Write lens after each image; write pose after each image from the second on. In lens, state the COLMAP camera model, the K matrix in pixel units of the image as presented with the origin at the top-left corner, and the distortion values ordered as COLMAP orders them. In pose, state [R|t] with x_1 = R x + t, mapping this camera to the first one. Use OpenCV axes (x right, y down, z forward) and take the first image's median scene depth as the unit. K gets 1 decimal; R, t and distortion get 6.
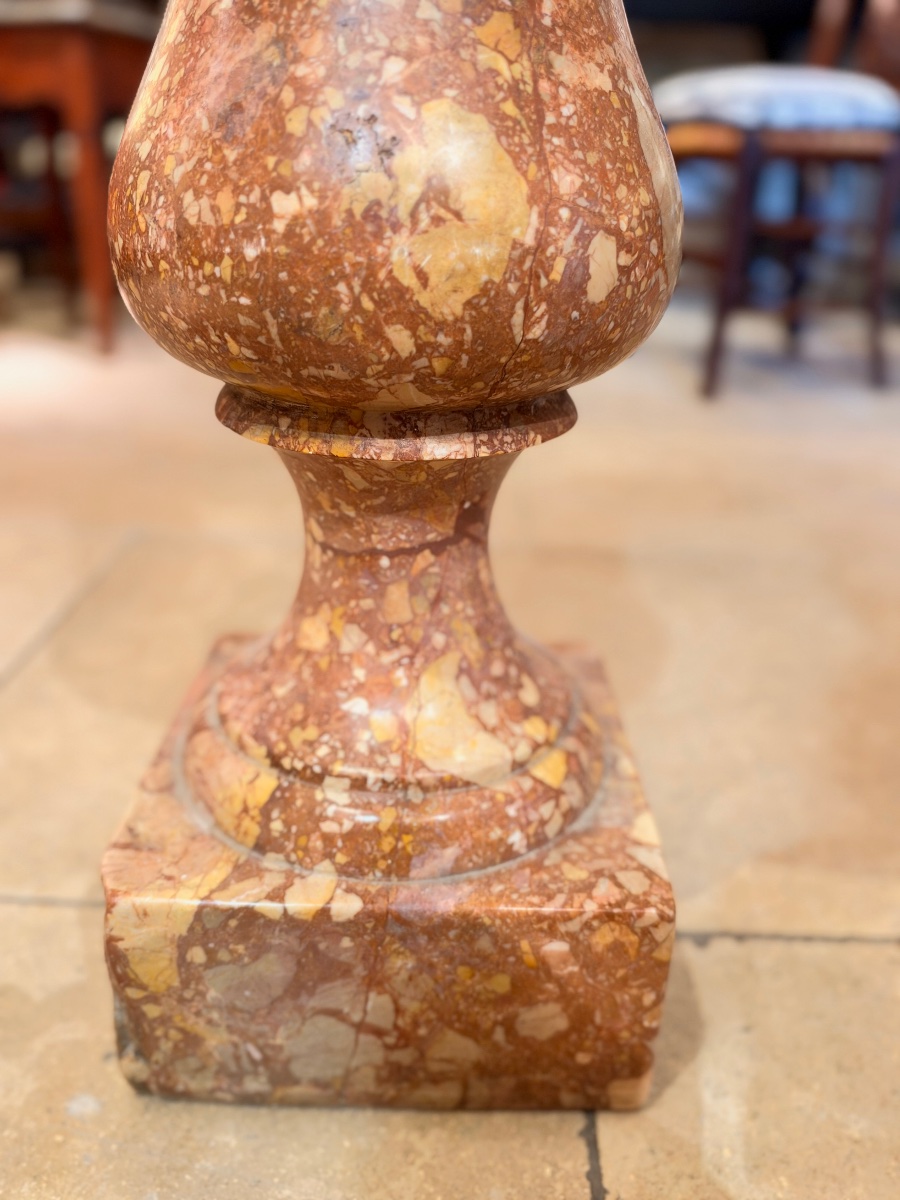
lens RADIAL K [[968.8, 0, 450.0], [0, 968.8, 600.0], [0, 0, 1]] dist [0.145557, -0.404393]
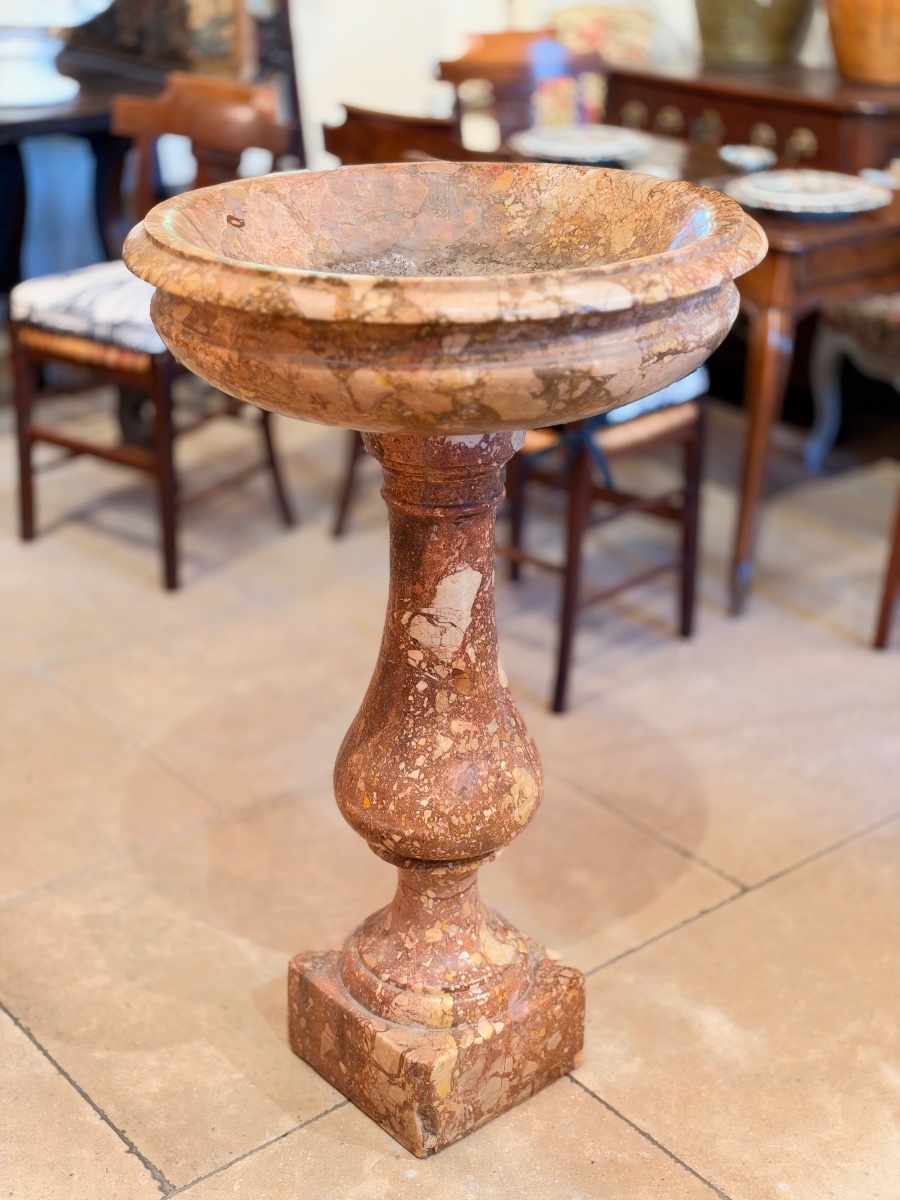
lens RADIAL K [[1721.7, 0, 450.0], [0, 1721.7, 600.0], [0, 0, 1]] dist [0.179978, -0.052420]
pose [[0.749259, -0.289025, 0.595883, -2.555146], [0.287921, 0.952426, 0.099932, -1.233150], [-0.596417, 0.096693, 0.796830, -2.644269]]
